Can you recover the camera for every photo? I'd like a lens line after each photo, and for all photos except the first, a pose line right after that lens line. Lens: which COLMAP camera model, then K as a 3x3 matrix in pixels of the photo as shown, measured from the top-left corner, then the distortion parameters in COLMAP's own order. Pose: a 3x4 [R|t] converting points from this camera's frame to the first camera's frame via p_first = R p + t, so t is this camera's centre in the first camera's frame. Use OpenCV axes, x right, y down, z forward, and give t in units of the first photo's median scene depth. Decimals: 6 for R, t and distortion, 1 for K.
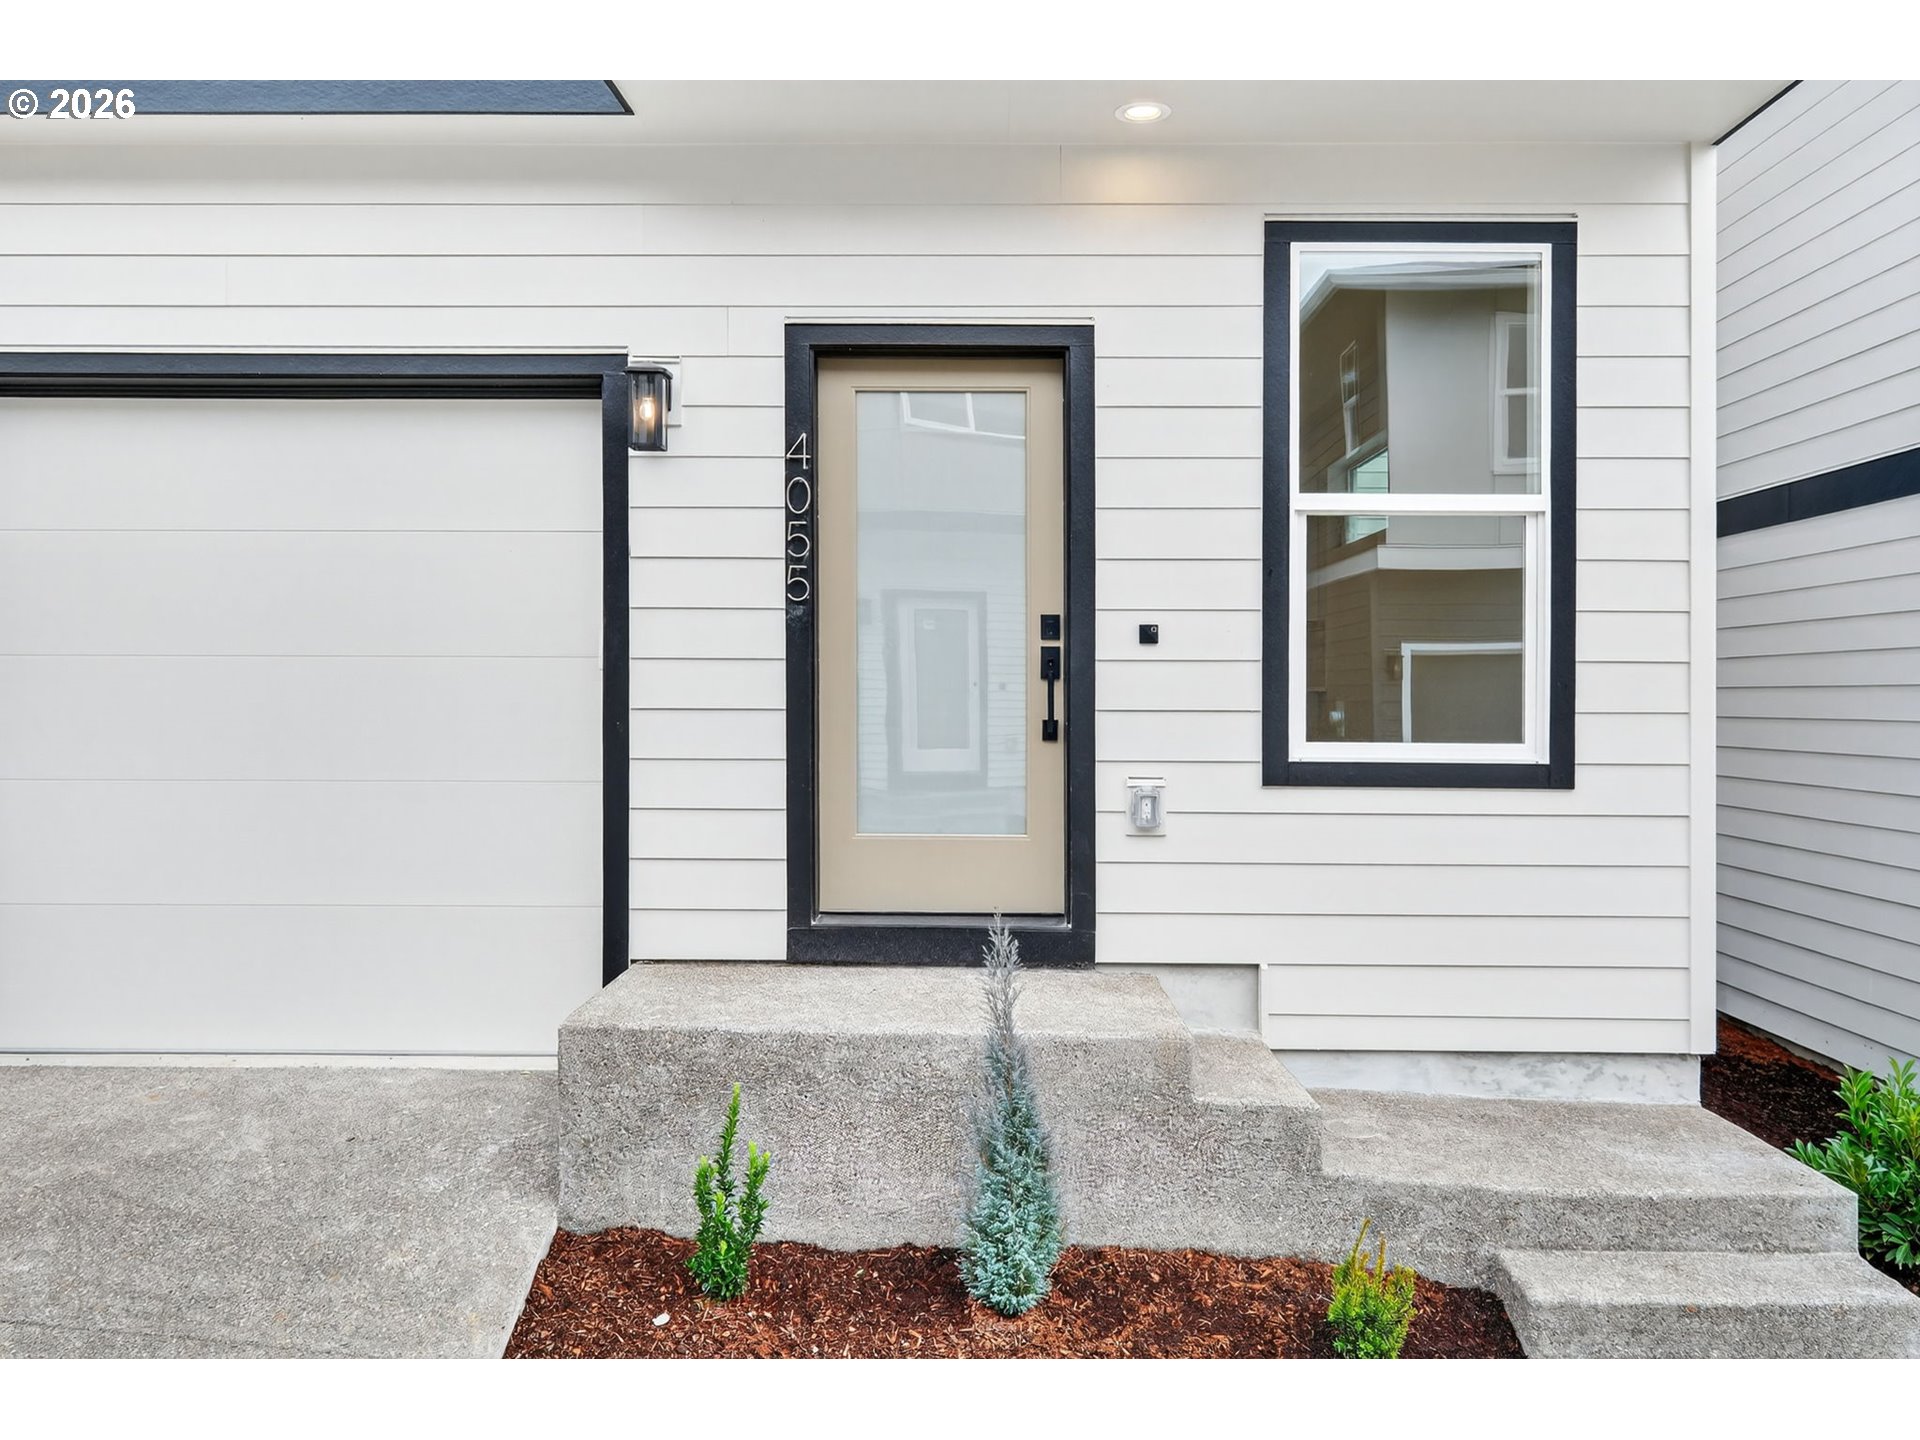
lens RADIAL K [[1549.4, 0, 960.0], [0, 1549.4, 720.0], [0, 0, 1]] dist [0.003019, -0.006846]
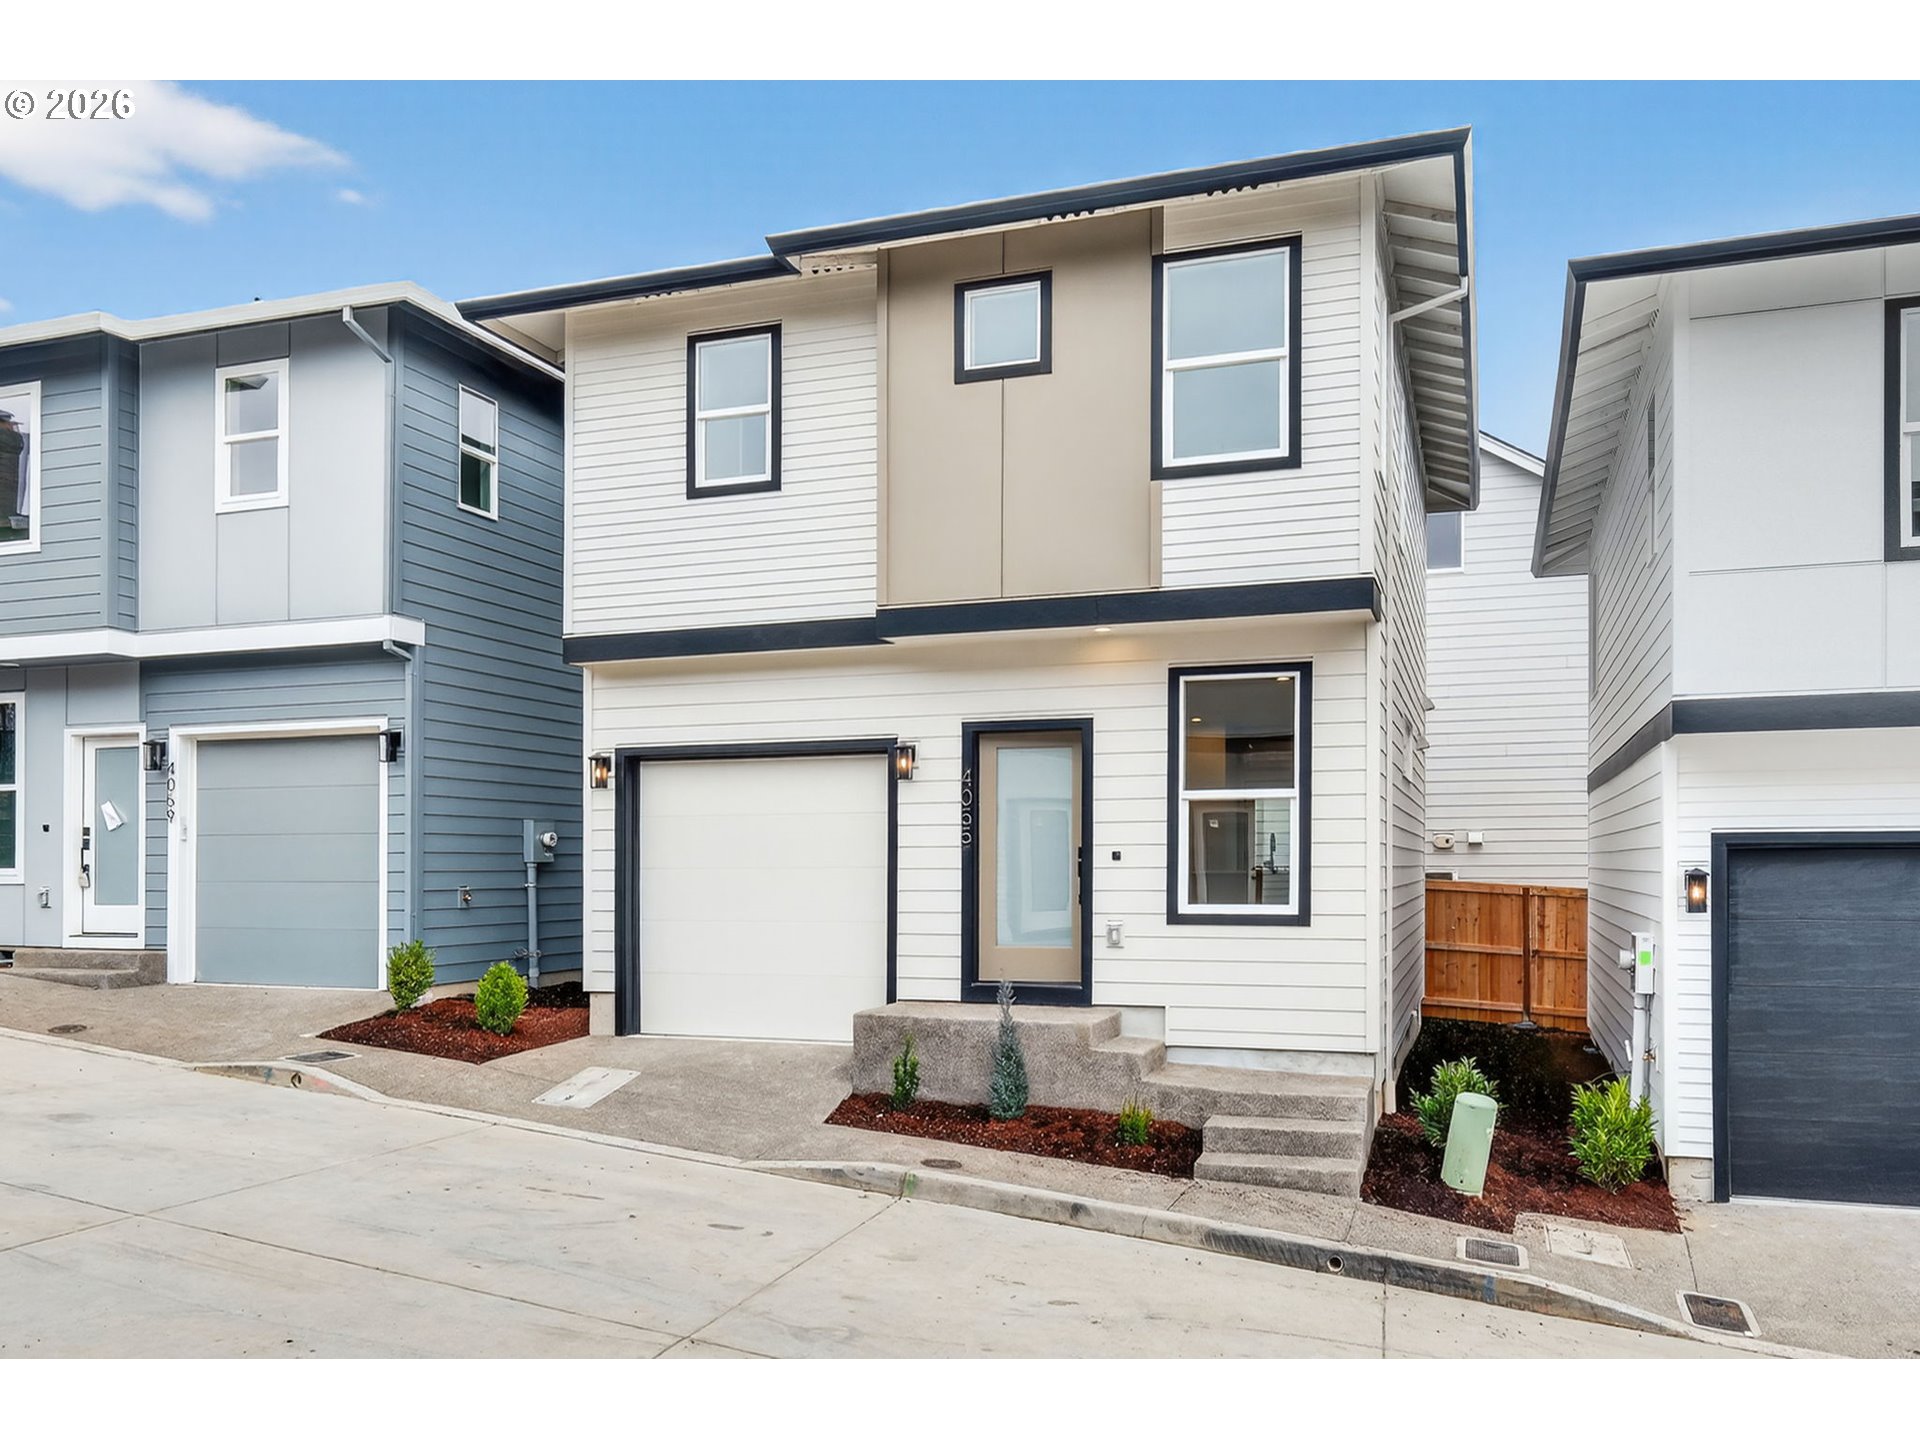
lens RADIAL K [[1549.4, 0, 960.0], [0, 1549.4, 720.0], [0, 0, 1]] dist [0.003019, -0.006846]
pose [[0.951458, -0.038372, -0.305376, 0.599113], [0.006312, 0.994422, -0.105287, -0.016526], [0.307713, 0.098249, 0.946393, -1.205816]]
